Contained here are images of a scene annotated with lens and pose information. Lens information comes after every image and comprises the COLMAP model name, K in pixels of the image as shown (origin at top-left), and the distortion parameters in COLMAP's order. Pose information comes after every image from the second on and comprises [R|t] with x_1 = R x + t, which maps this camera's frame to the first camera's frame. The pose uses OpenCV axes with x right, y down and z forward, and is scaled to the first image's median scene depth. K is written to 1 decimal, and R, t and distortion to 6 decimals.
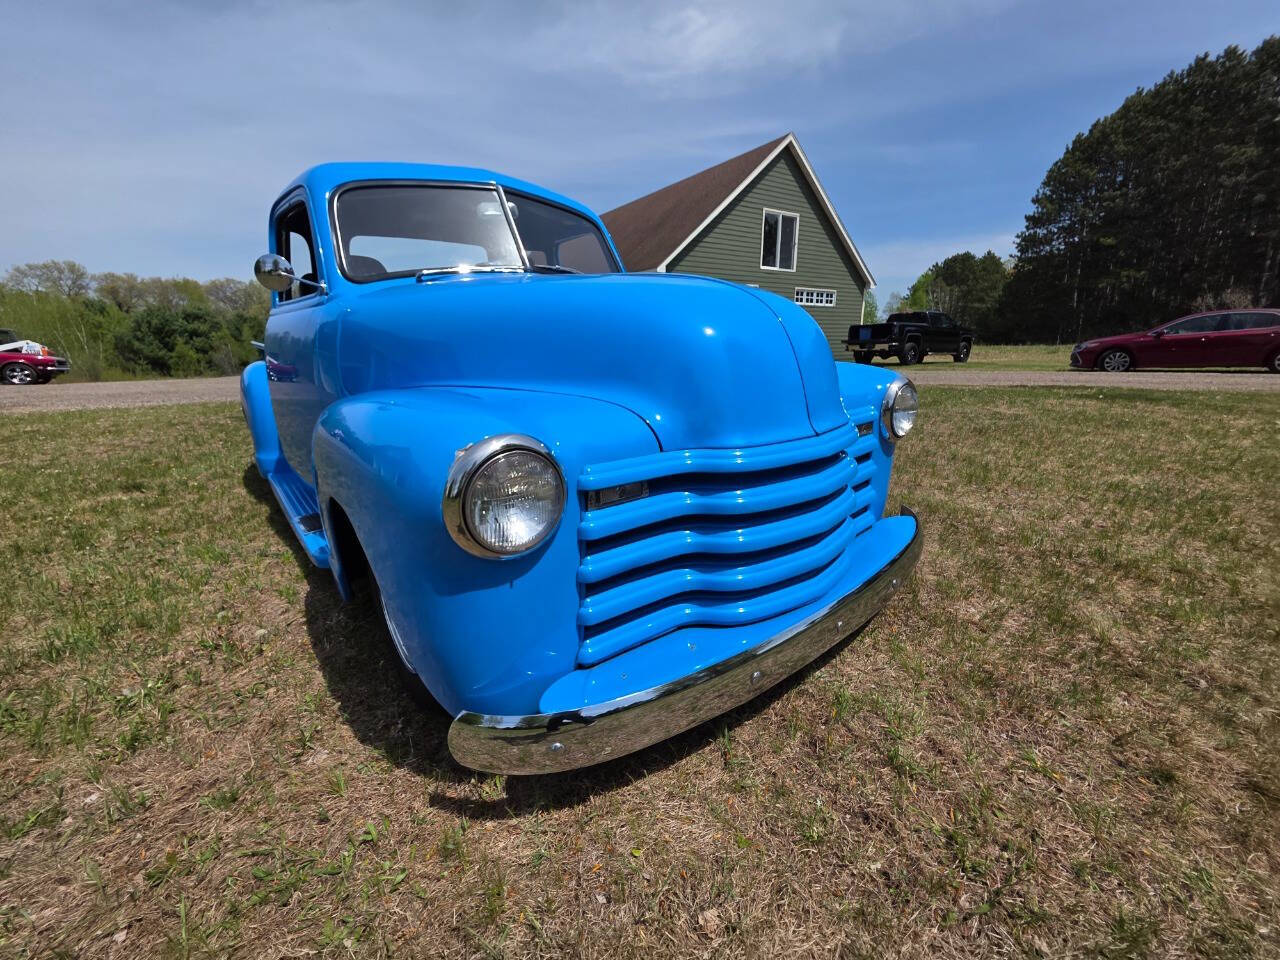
lens RADIAL K [[516.1, 0, 643.1], [0, 516.1, 478.1], [0, 0, 1]] dist [0.004535, -0.001684]
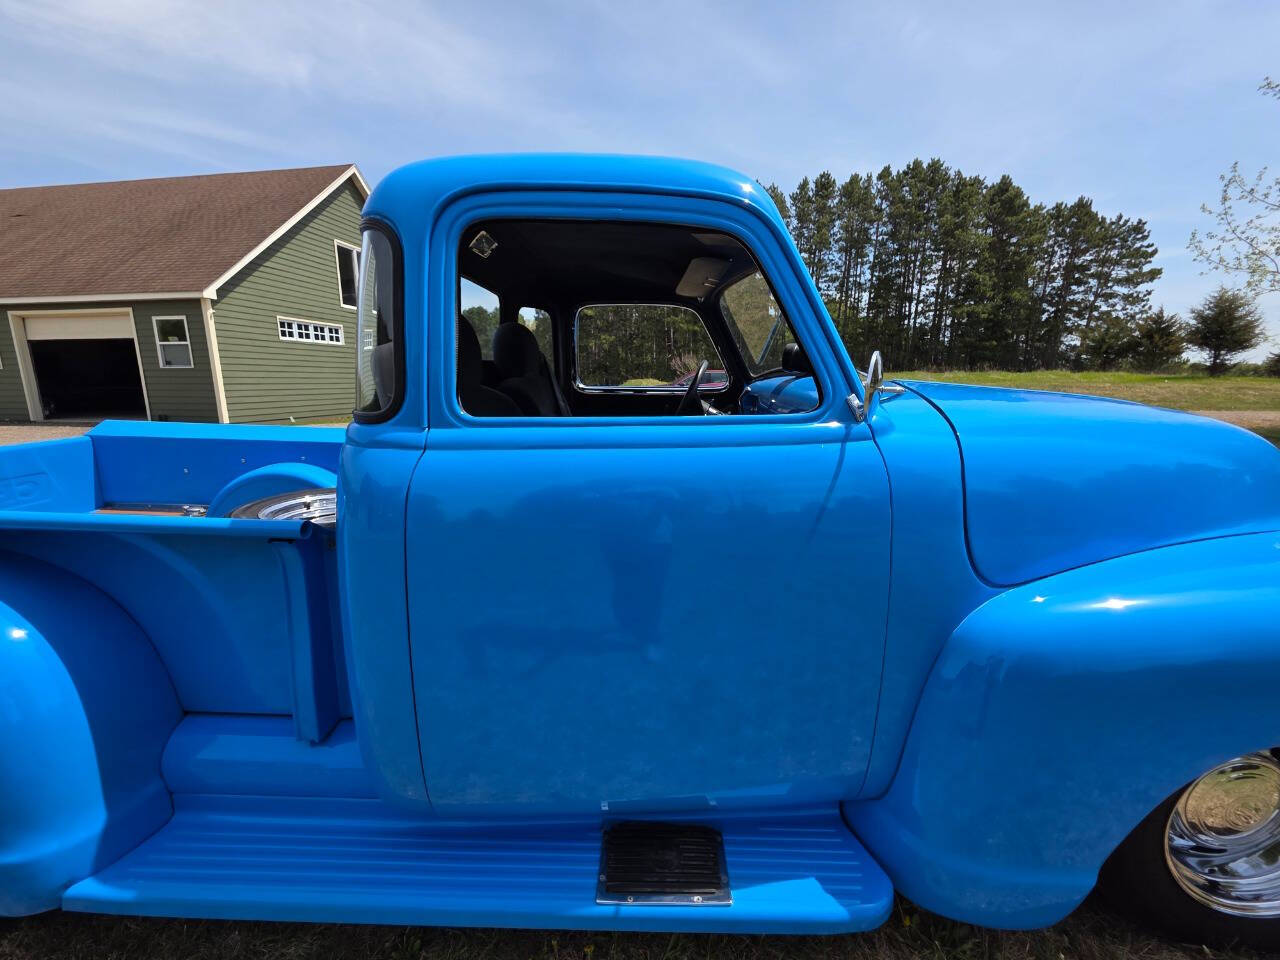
lens RADIAL K [[516.1, 0, 644.0], [0, 516.1, 478.3], [0, 0, 1]] dist [0.004535, -0.001684]
pose [[0.663891, -0.132730, 0.735956, -0.058169], [0.186717, 0.982375, 0.008738, -0.017051], [-0.724145, 0.131614, 0.676973, 0.039369]]
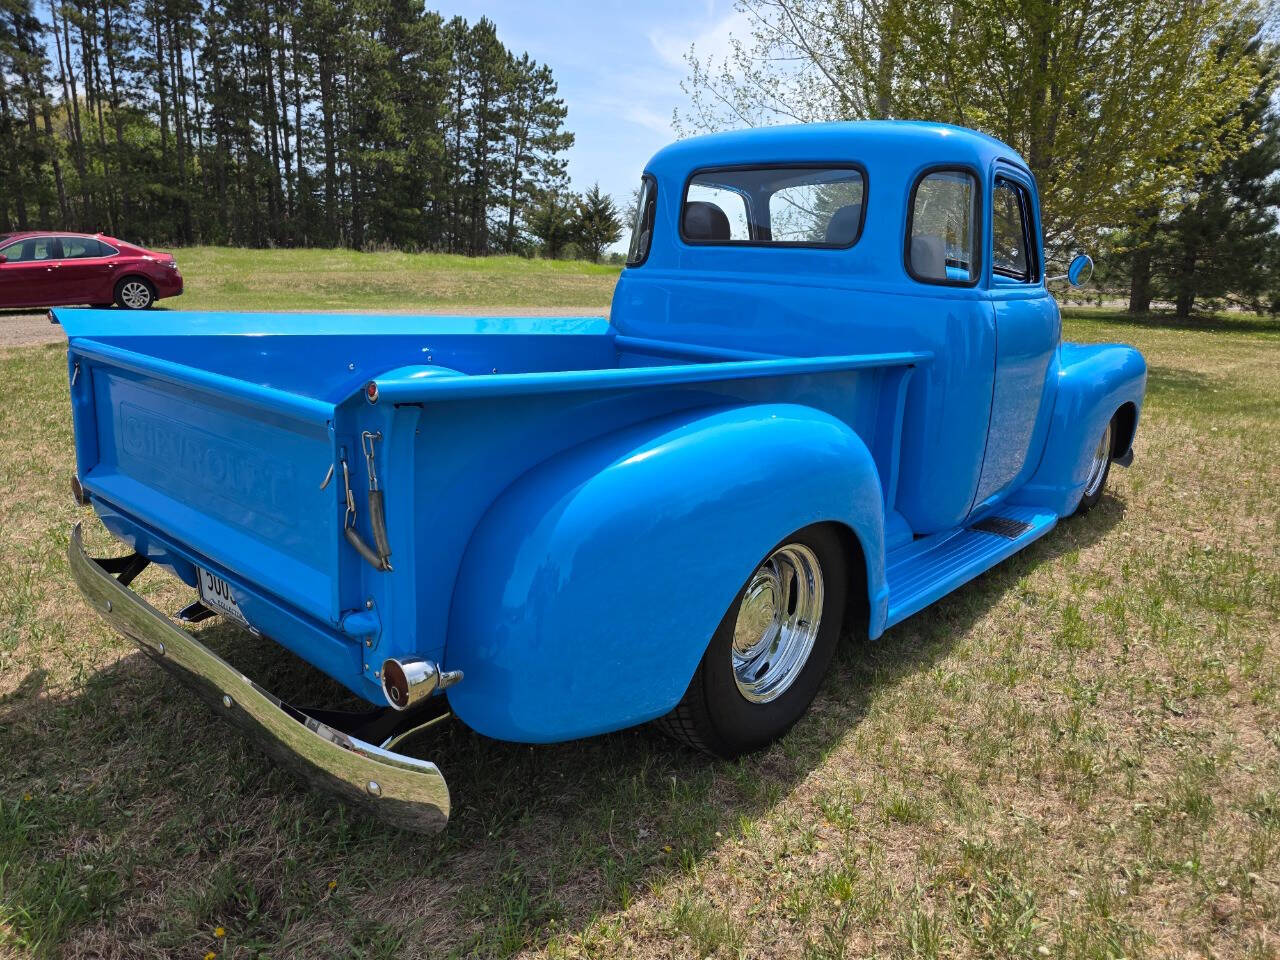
lens RADIAL K [[871.0, 0, 661.6], [0, 871.0, 496.6], [0, 0, 1]] dist [0.044428, -0.041220]
pose [[-0.164190, -0.241303, 0.956460, -0.122791], [0.228480, 0.933947, 0.274845, -0.032363], [-0.959603, 0.263658, -0.098212, 0.106065]]
